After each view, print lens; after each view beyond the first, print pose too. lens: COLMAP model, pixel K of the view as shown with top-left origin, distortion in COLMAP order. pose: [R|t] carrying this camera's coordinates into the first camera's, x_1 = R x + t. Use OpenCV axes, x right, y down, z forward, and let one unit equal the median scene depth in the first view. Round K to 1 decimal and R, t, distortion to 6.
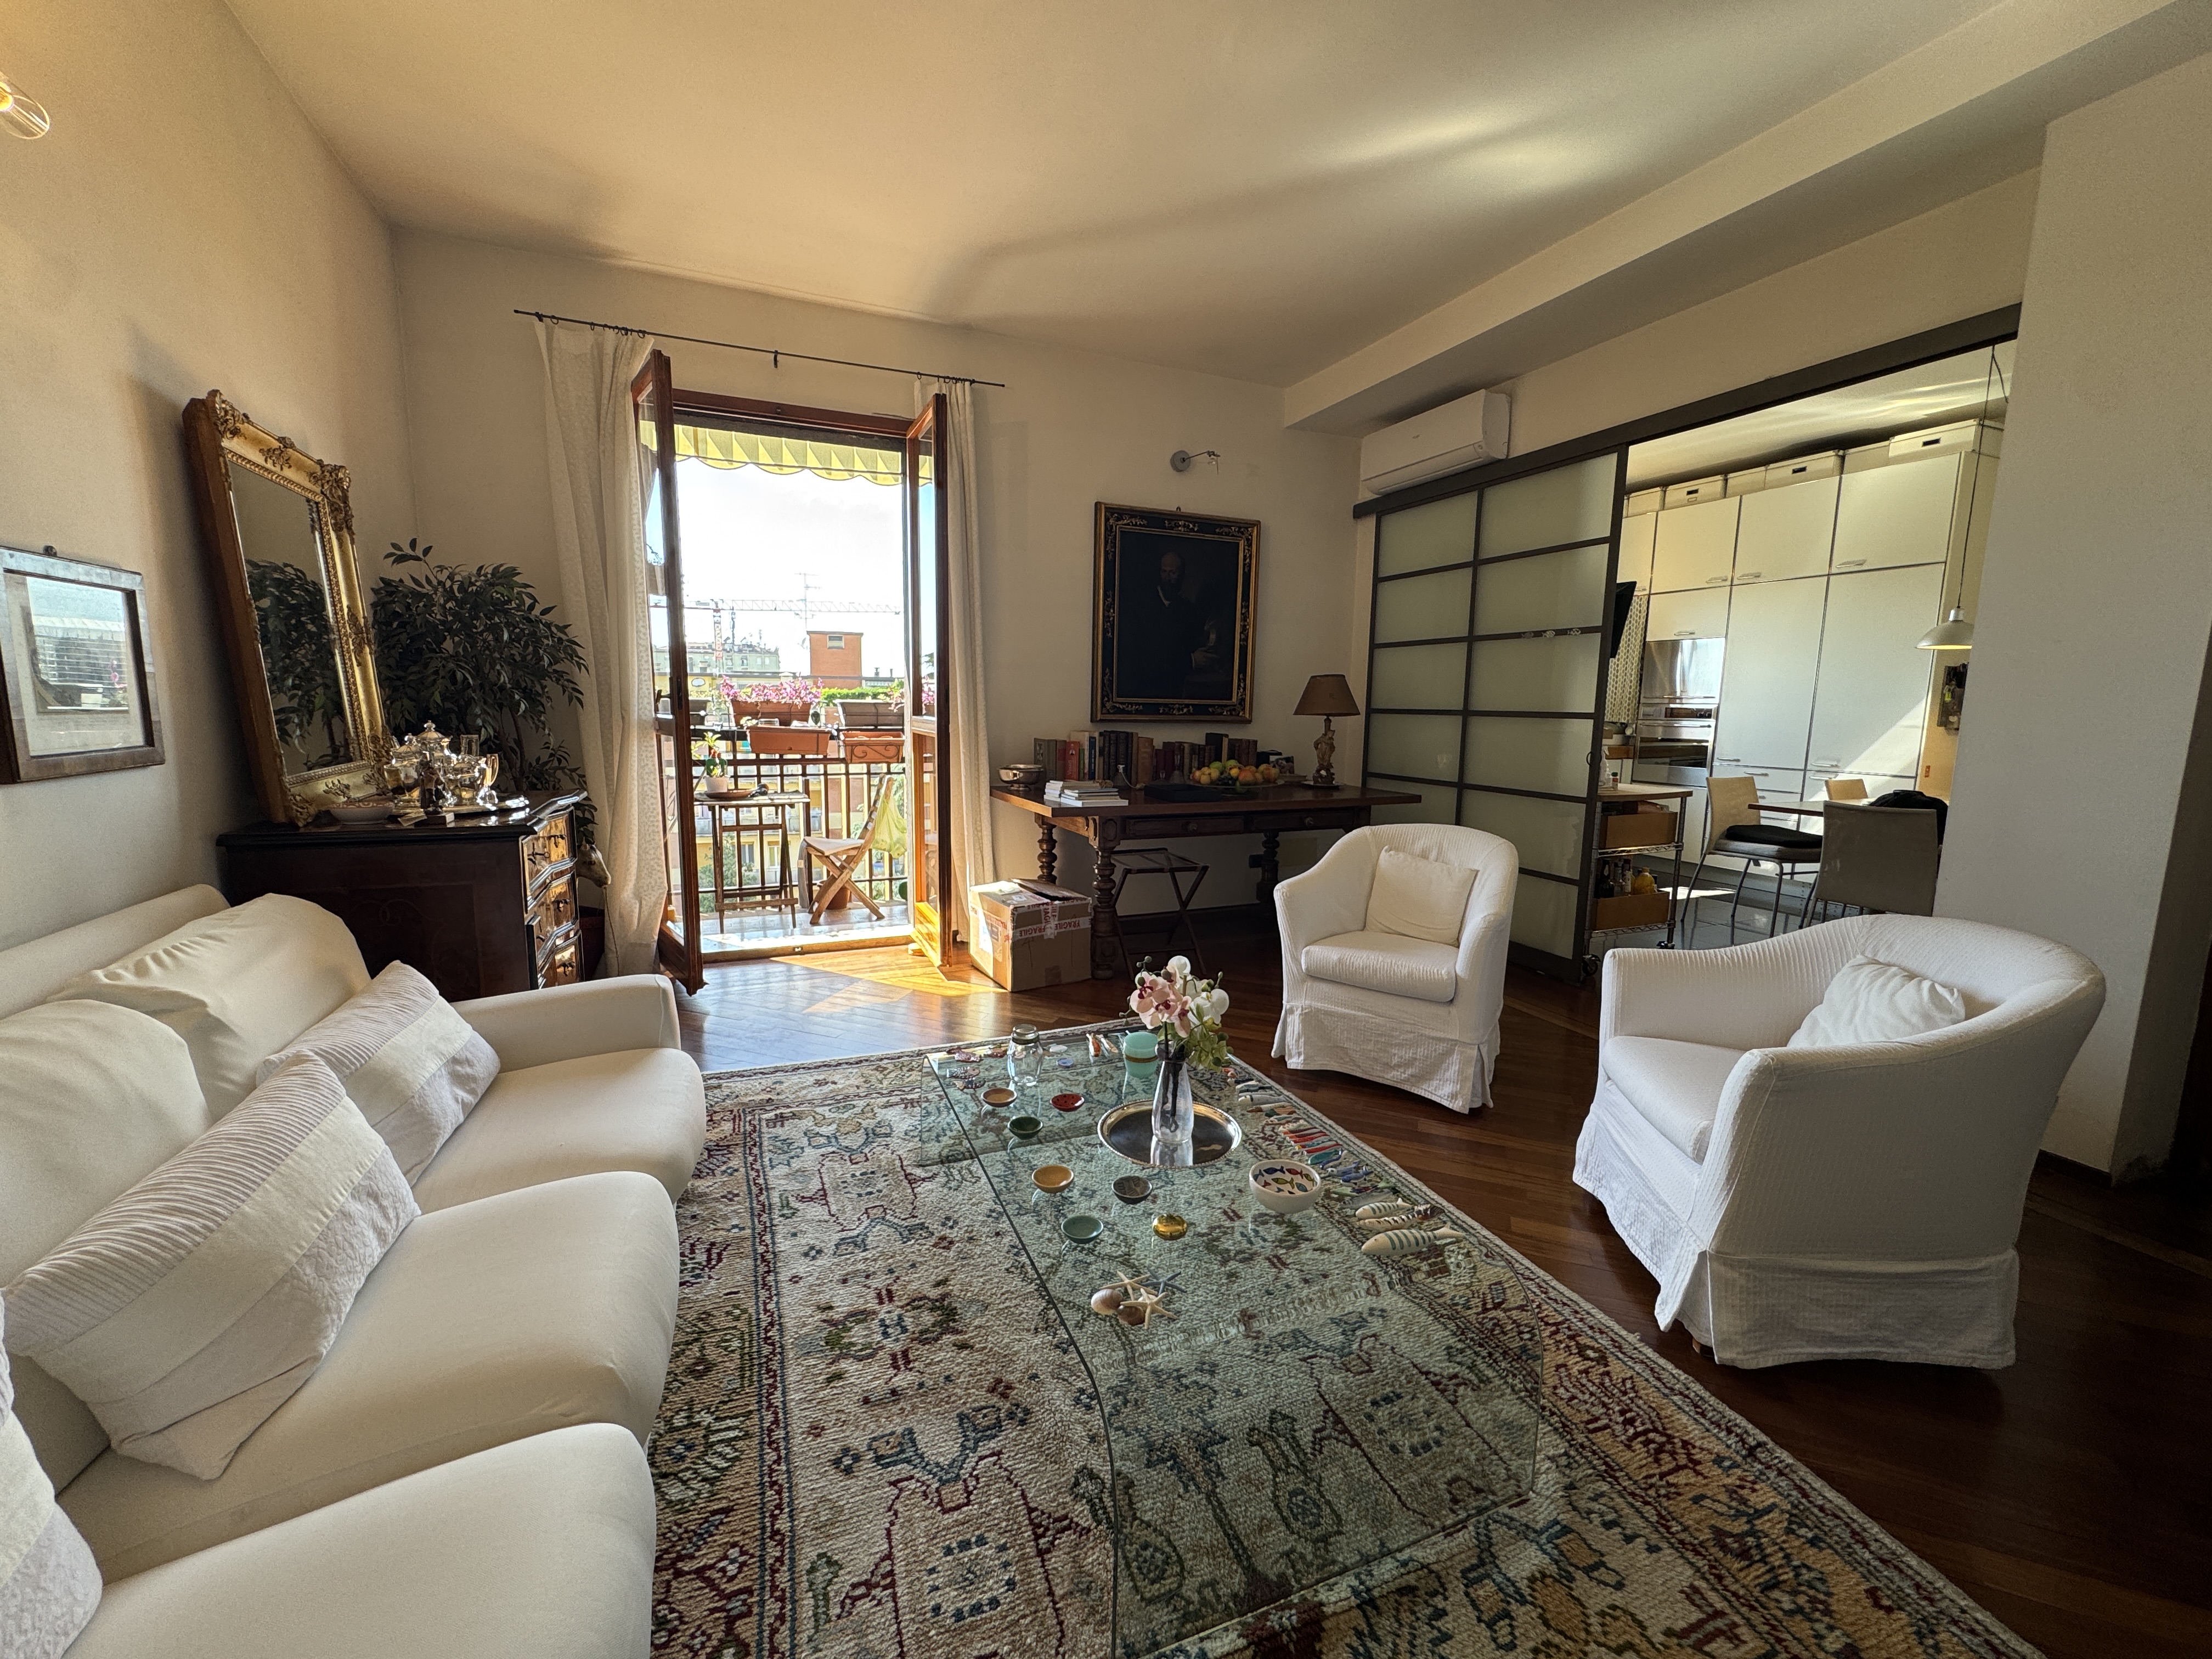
lens RADIAL K [[883.8, 0, 1107.9], [0, 883.8, 827.0], [0, 0, 1]] dist [-0.003030, 0.000418]
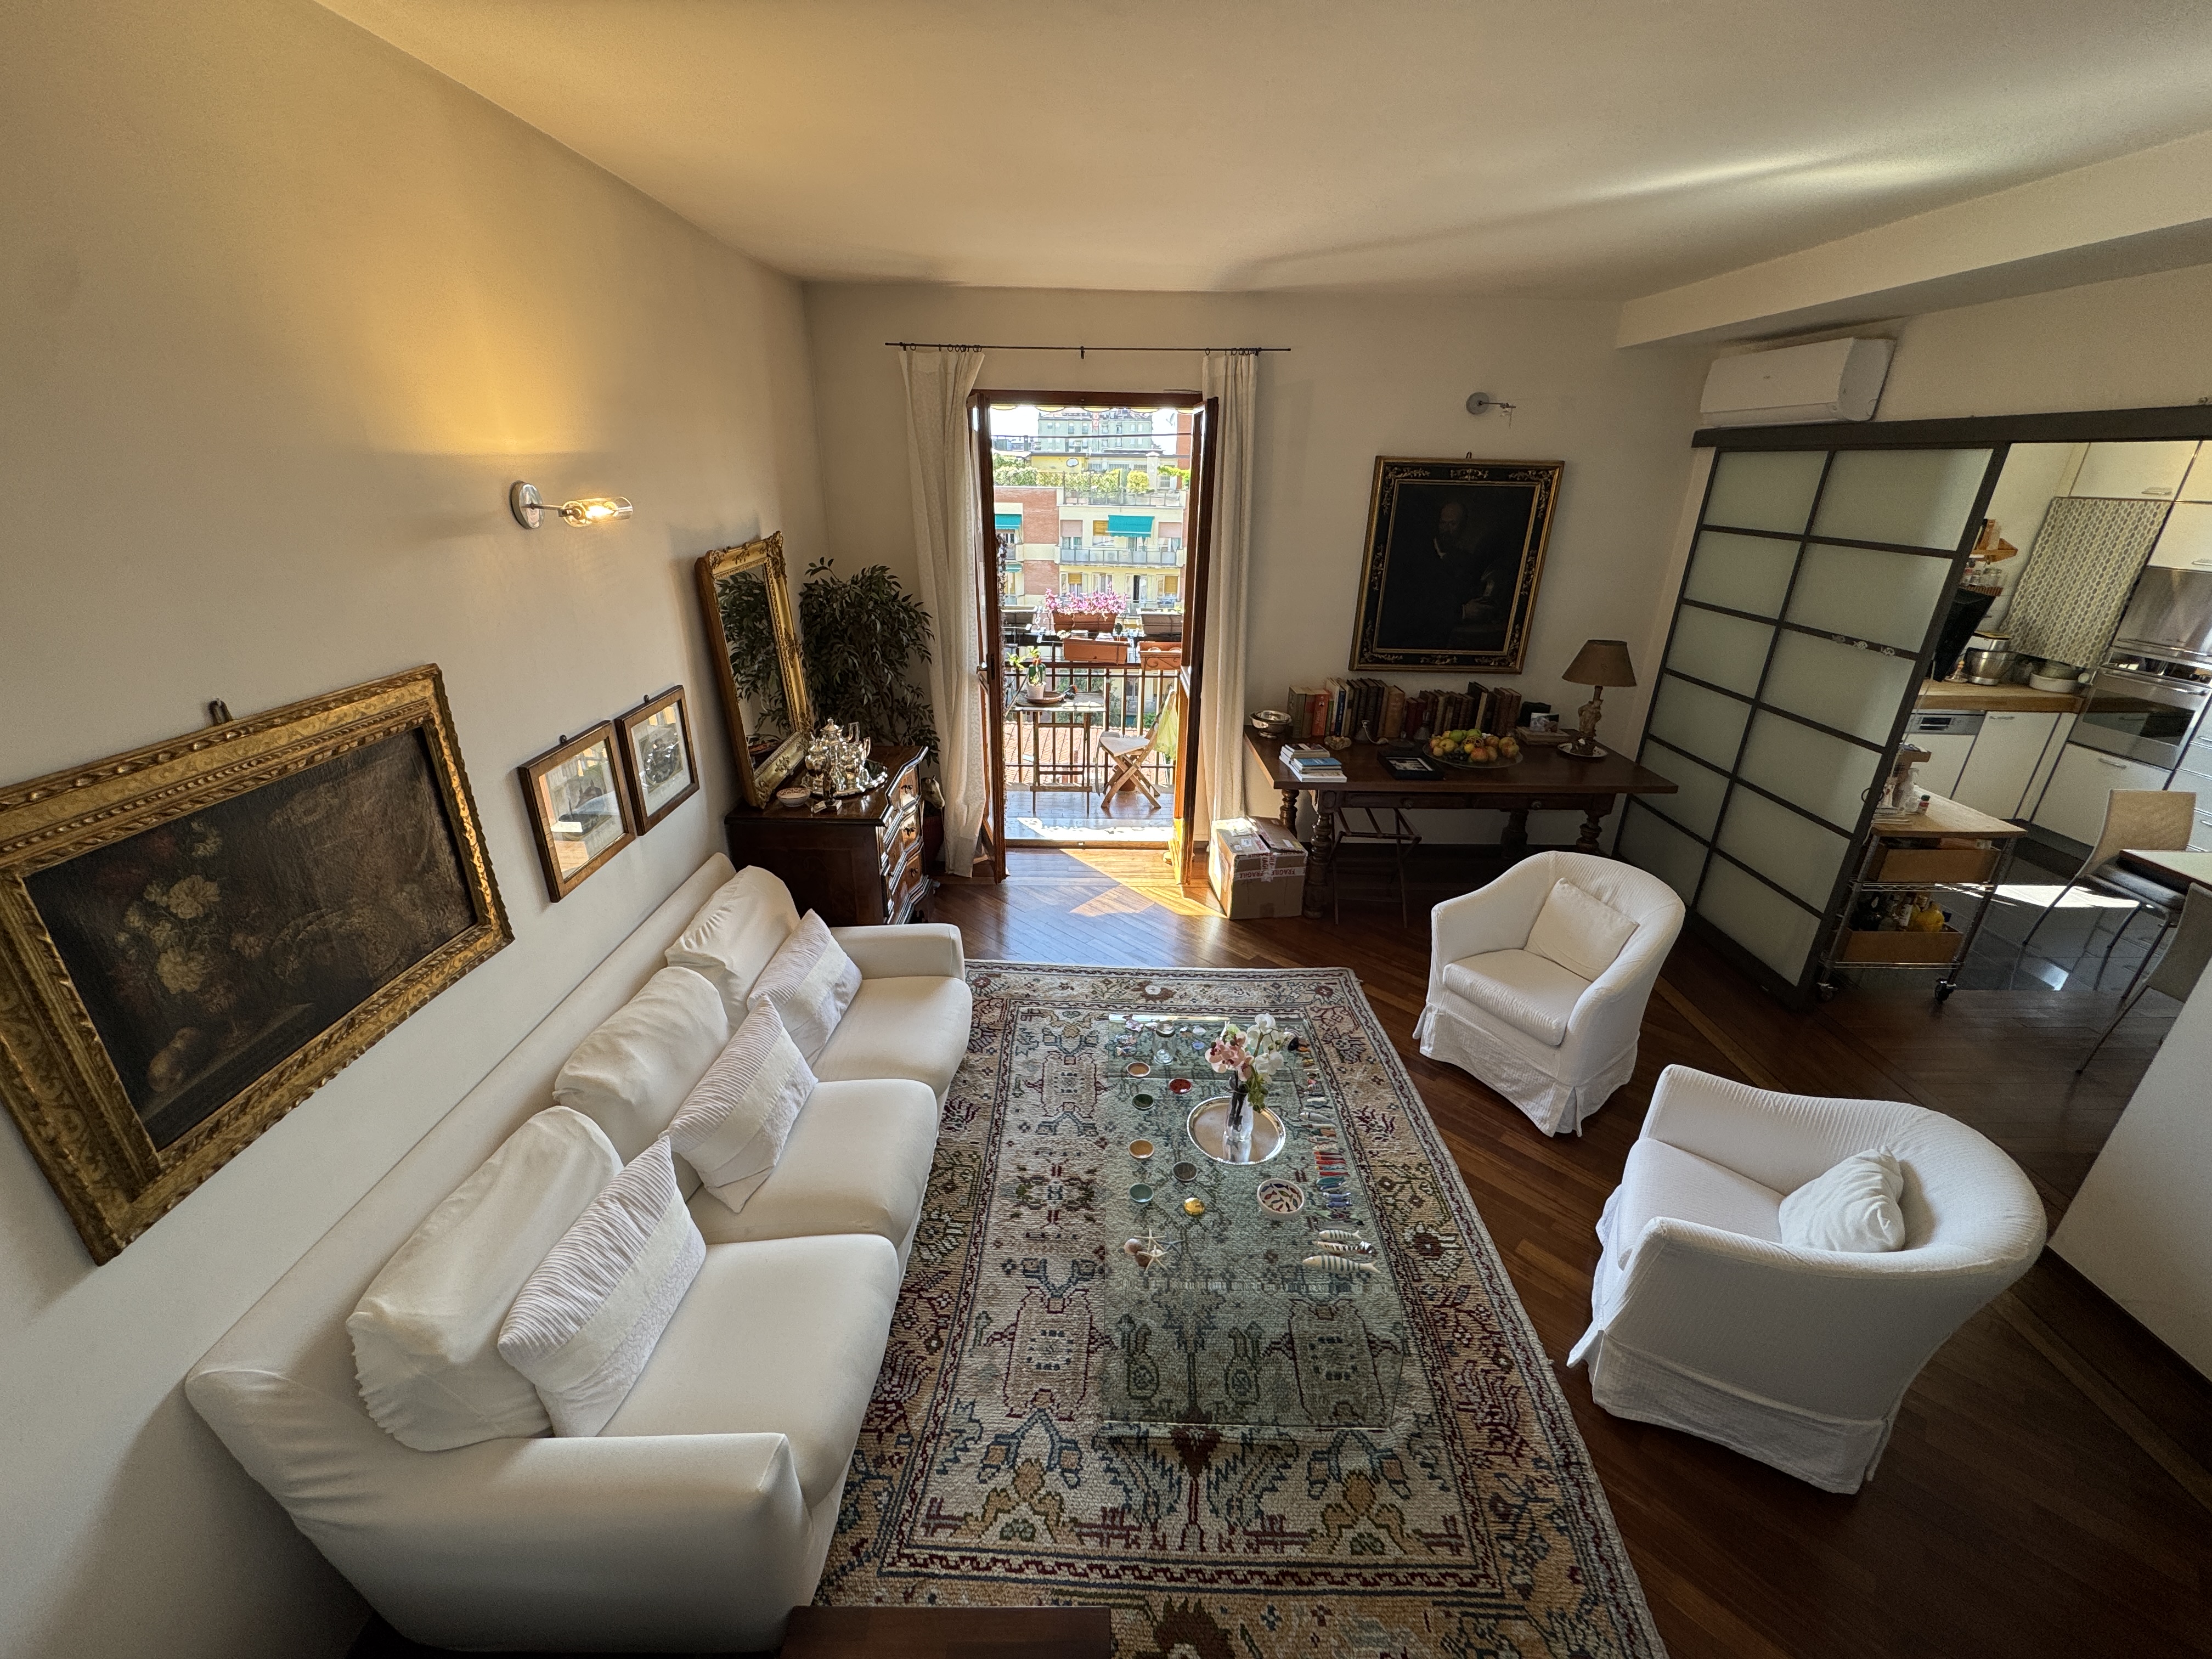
lens RADIAL K [[883.8, 0, 1109.2], [0, 883.8, 825.3], [0, 0, 1]] dist [-0.003030, 0.000418]
pose [[0.922421, 0.148393, -0.356538, 0.154832], [-0.058320, 0.966166, 0.251241, -0.238524], [0.381757, -0.210957, 0.899866, -0.138985]]
